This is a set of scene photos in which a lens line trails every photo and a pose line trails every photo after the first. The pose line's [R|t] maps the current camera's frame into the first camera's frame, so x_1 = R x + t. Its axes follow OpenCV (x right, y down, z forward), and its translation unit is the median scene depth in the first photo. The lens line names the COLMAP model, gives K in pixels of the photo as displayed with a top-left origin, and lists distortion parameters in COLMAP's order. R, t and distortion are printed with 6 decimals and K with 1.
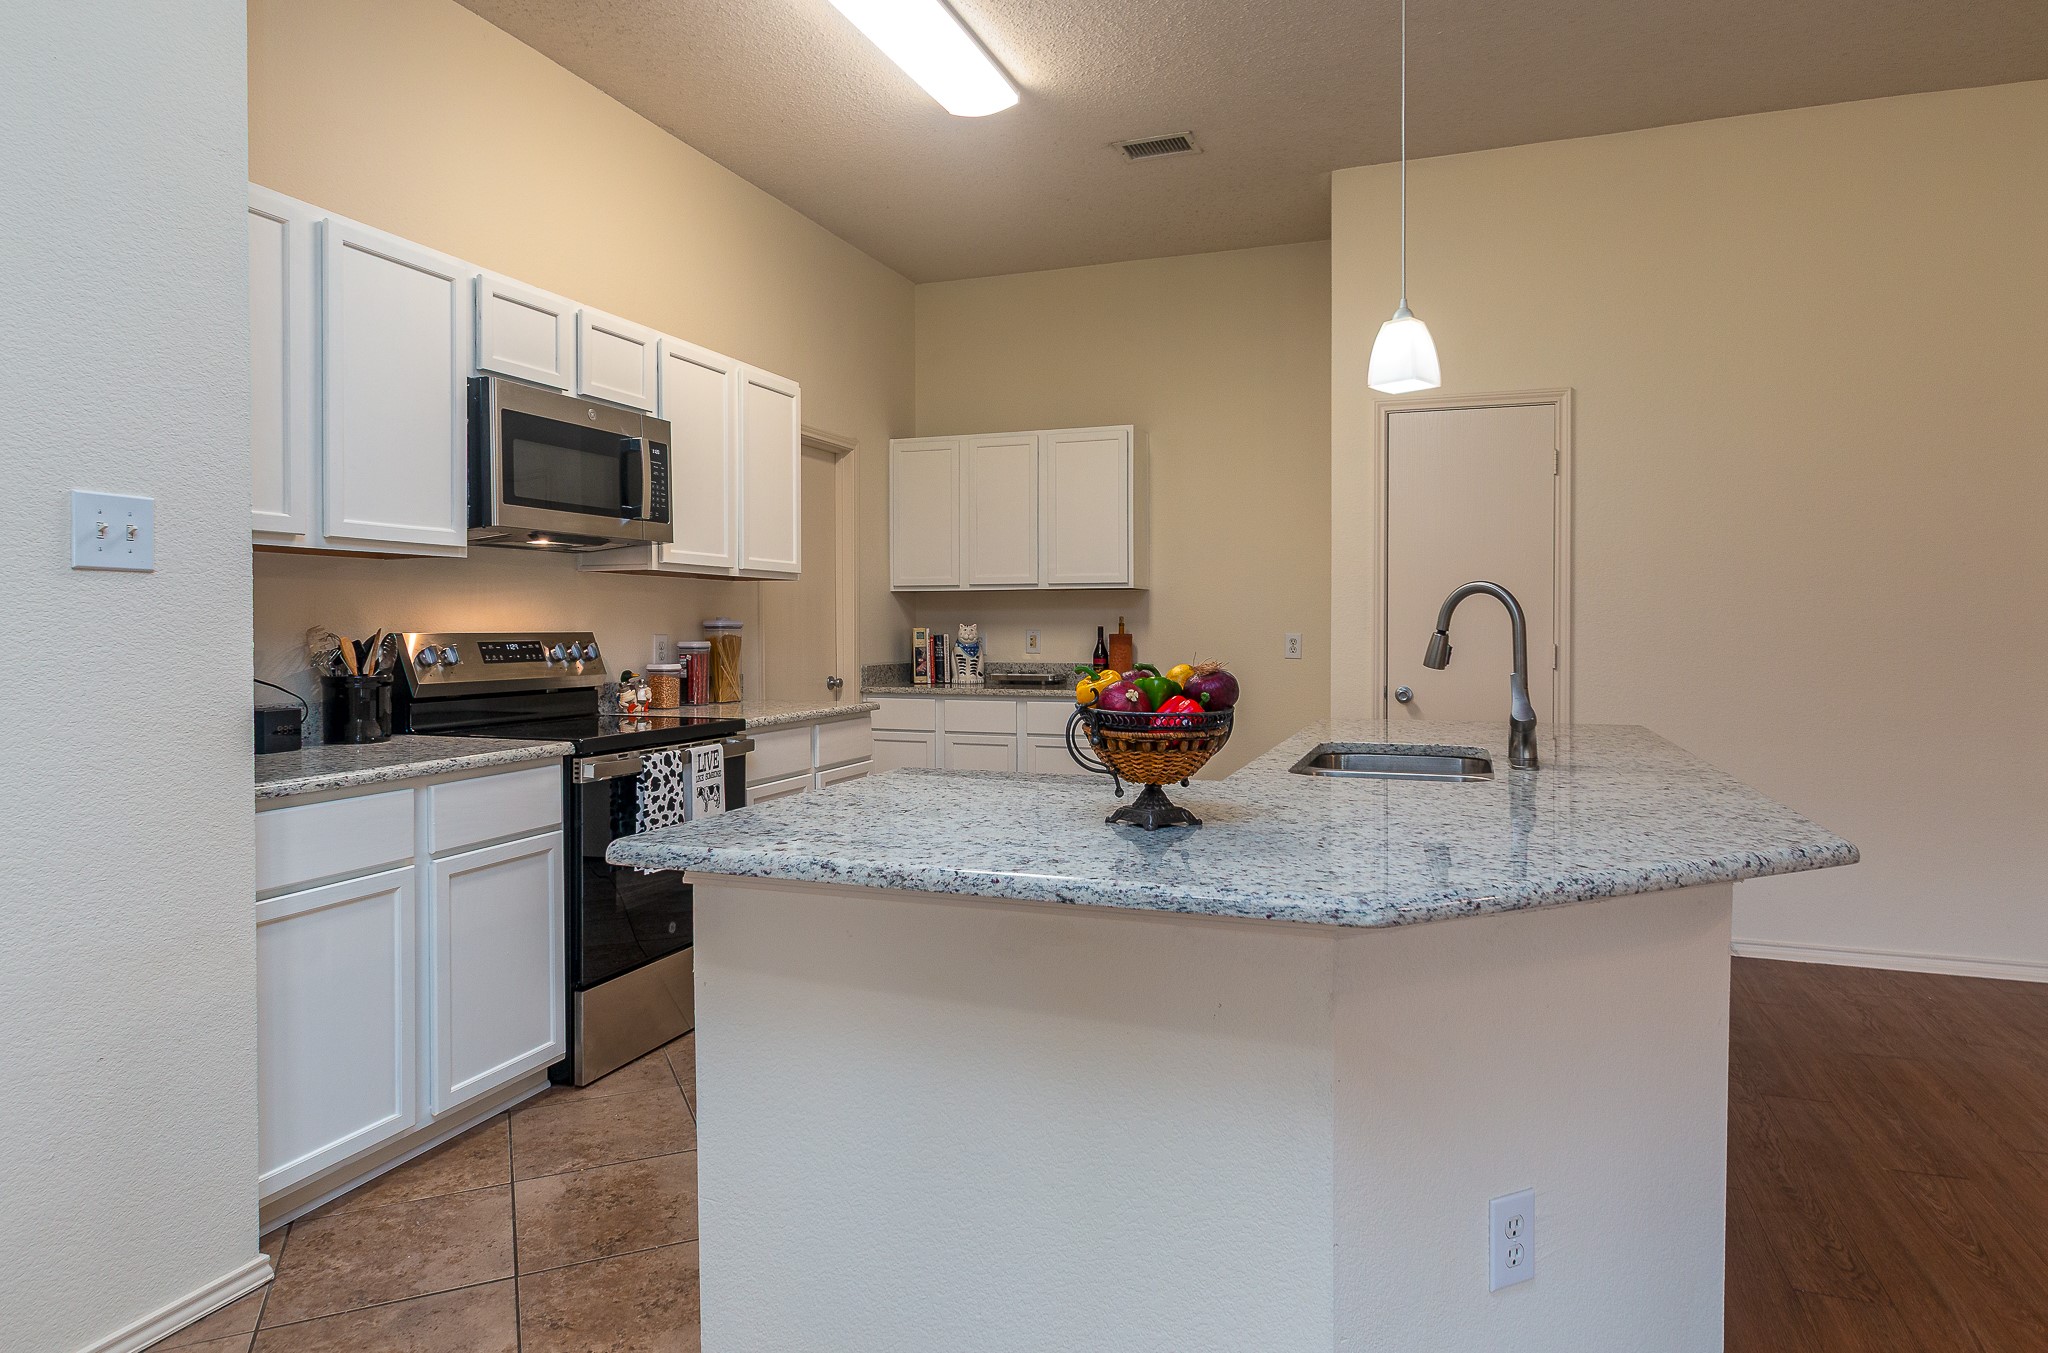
lens RADIAL K [[1196.2, 0, 1017.0], [0, 1196.2, 633.7], [0, 0, 1]] dist [0.000687, 0.001033]
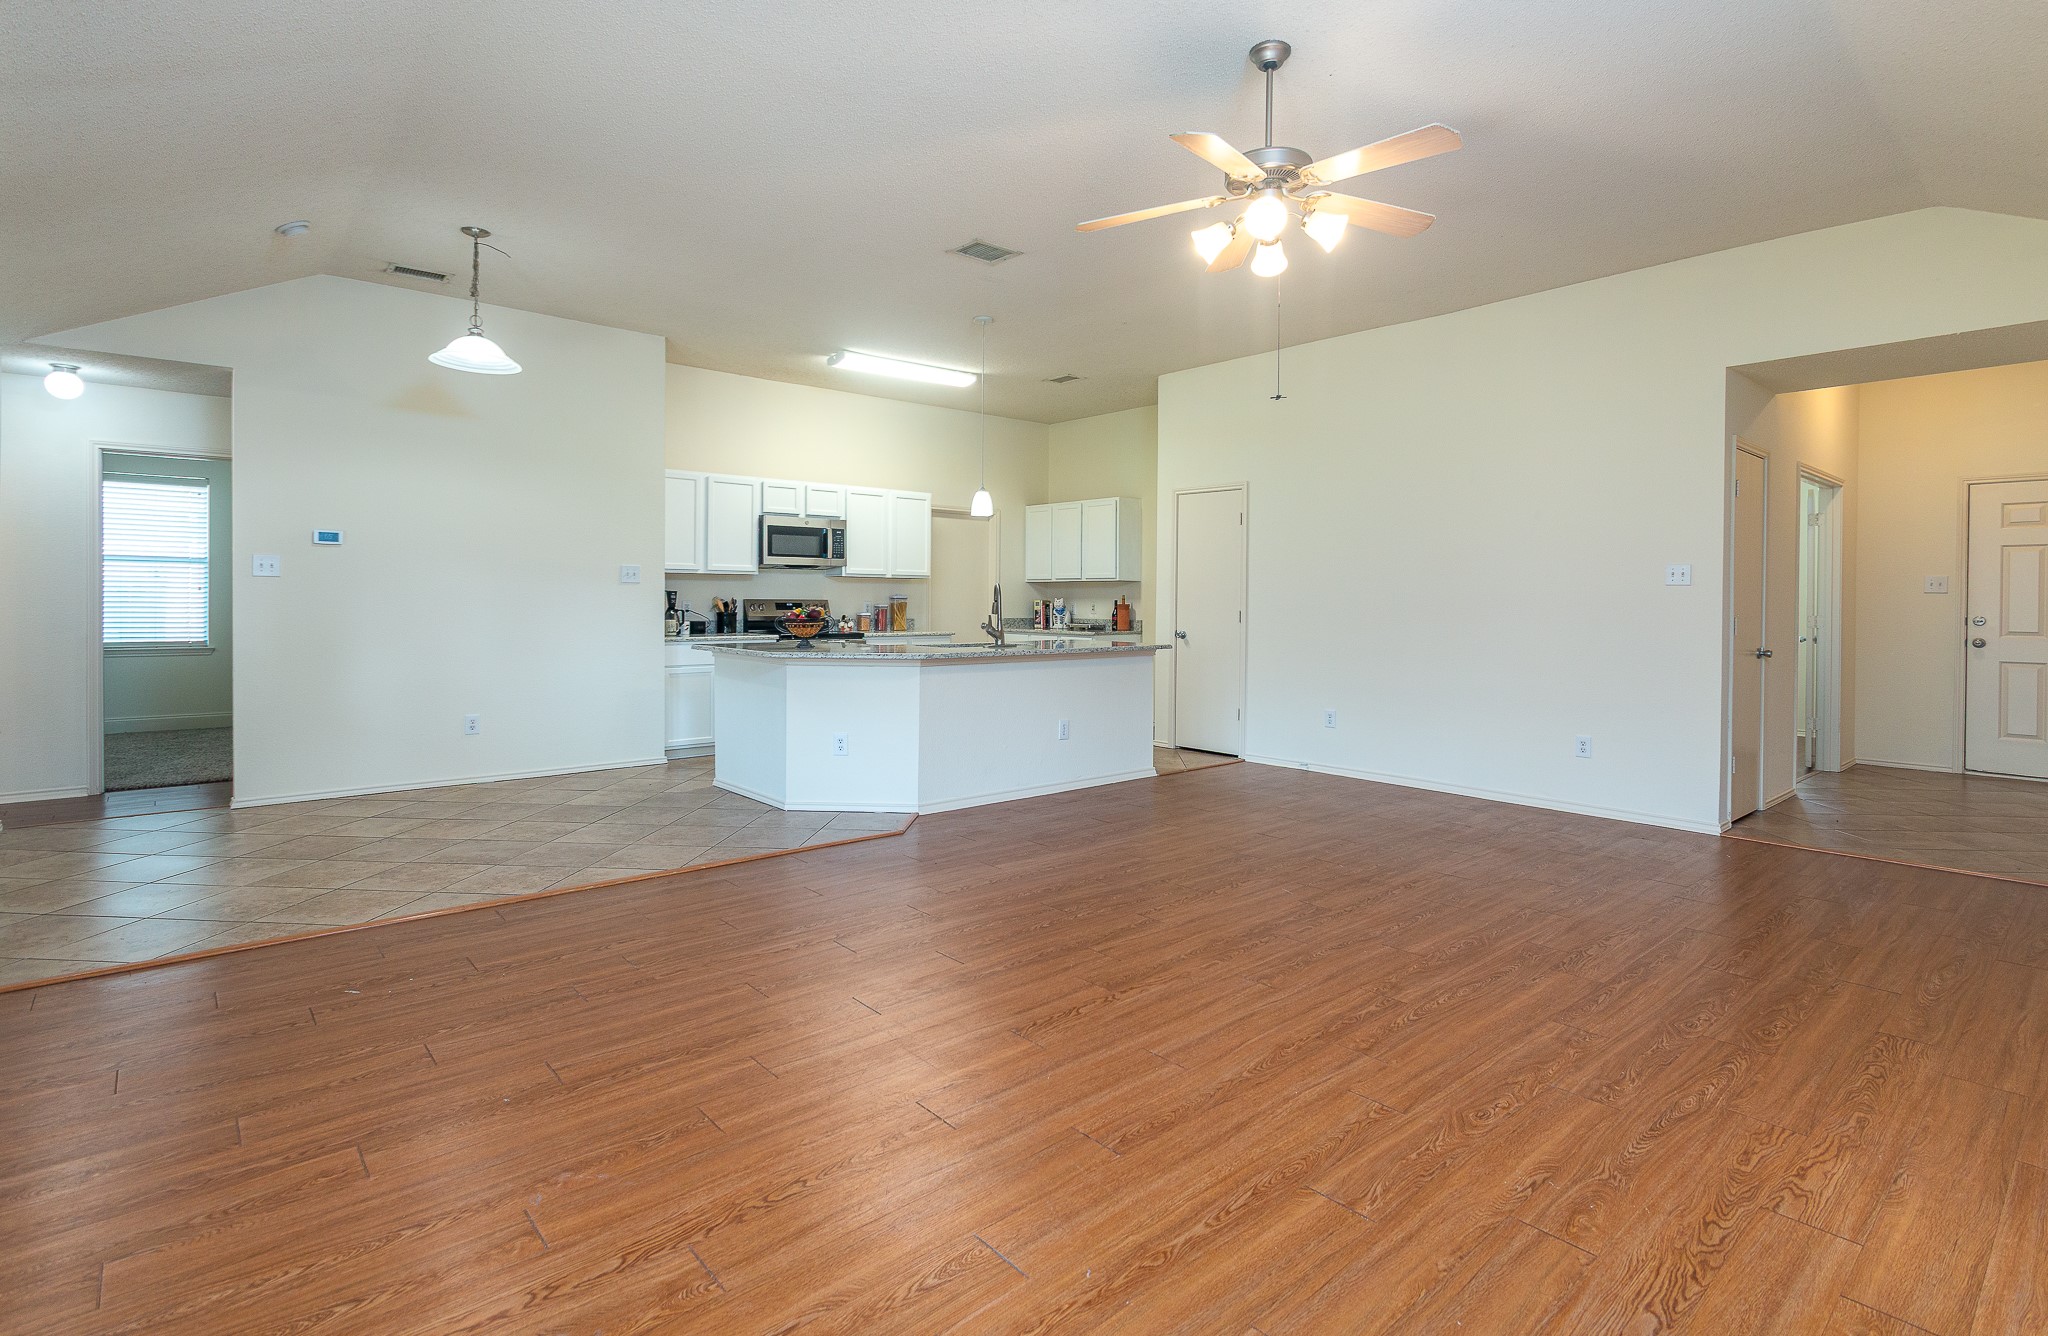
lens RADIAL K [[989.8, 0, 1022.1], [0, 989.8, 602.0], [0, 0, 1]] dist [-0.000564, -0.000162]
pose [[0.872945, 0.009072, -0.487733, 1.185996], [-0.011943, 0.999925, -0.002777, 0.005063], [0.487672, 0.008249, 0.872988, -0.761111]]
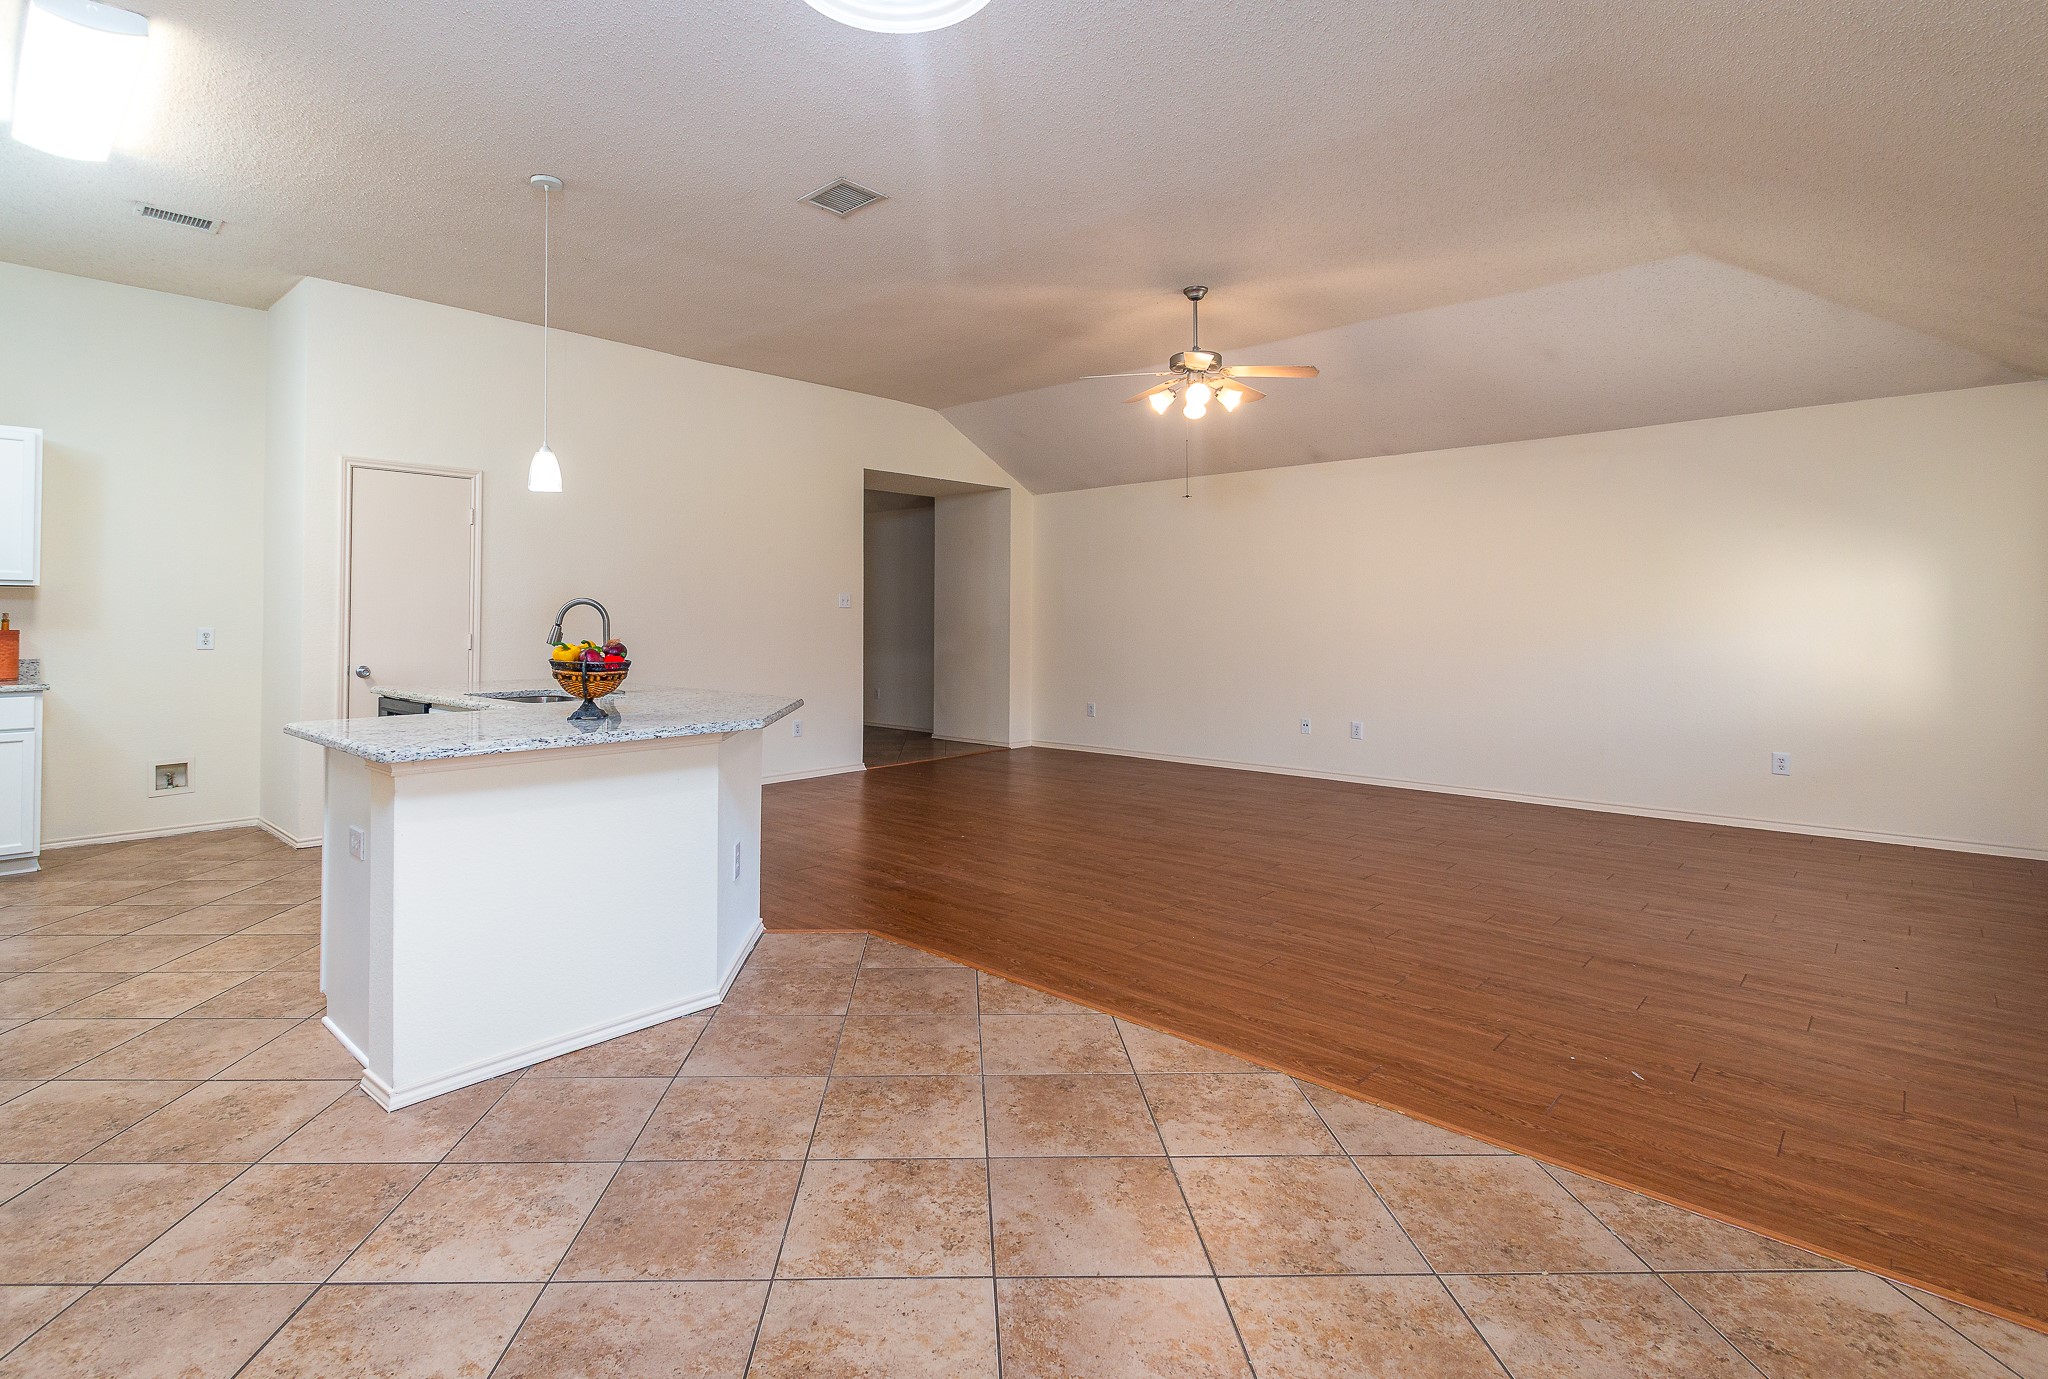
lens RADIAL K [[1003.1, 0, 983.1], [0, 1003.1, 618.9], [0, 0, 1]] dist [0.000383, -0.001634]
pose [[0.388260, 0.002492, 0.921547, -0.604263], [0.006237, 0.999966, -0.005332, 0.001101], [-0.921529, 0.007818, 0.388231, -0.145616]]
